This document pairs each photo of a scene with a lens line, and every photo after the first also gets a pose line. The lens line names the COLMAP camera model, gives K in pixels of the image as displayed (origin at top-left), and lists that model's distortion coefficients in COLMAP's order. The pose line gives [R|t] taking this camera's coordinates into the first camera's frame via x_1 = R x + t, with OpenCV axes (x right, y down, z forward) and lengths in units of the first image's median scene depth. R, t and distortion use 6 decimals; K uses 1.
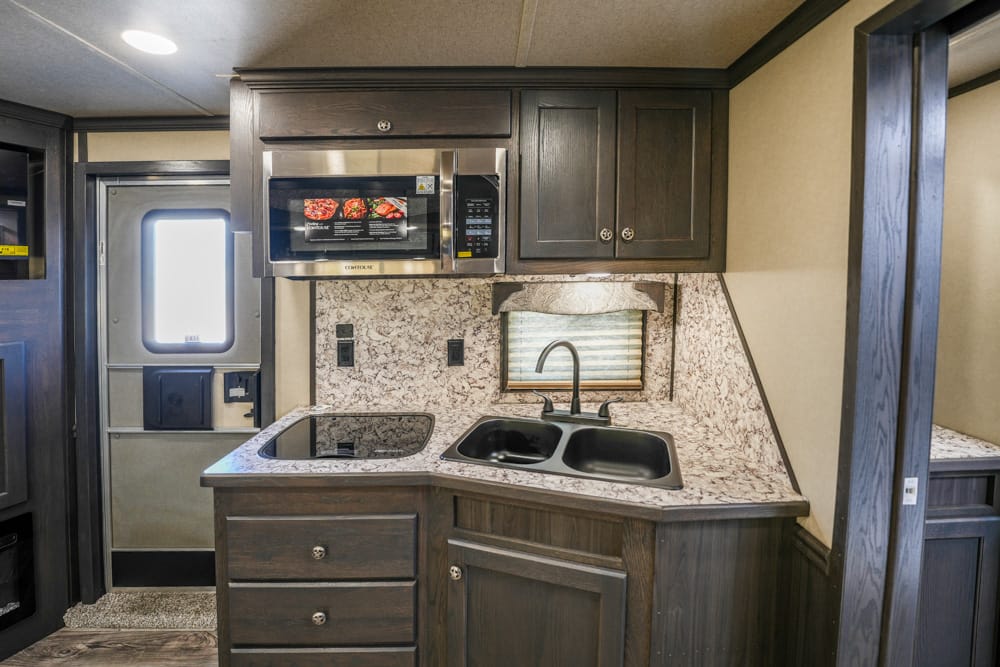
lens RADIAL K [[427.1, 0, 497.0], [0, 427.1, 284.3], [0, 0, 1]] dist [-0.032782, 0.000043]
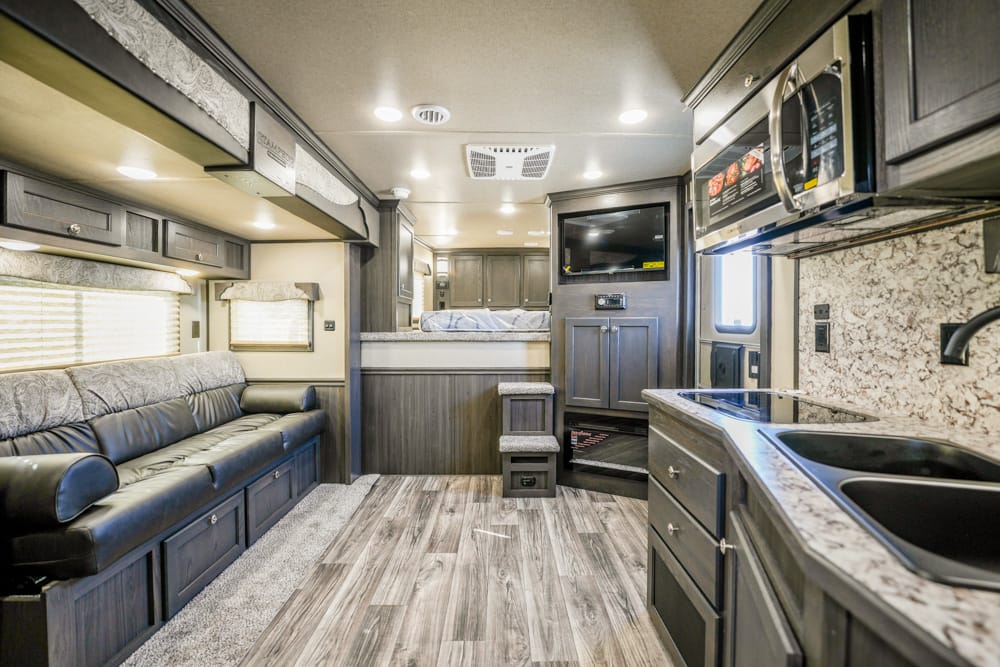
lens RADIAL K [[432.6, 0, 519.8], [0, 432.6, 316.6], [0, 0, 1]] dist [-0.025744, 0.000374]
pose [[0.009434, -0.010915, -0.999896, 0.524929], [-0.023893, 0.999652, -0.011138, 0.144450], [0.999670, 0.023996, 0.009170, 0.363558]]
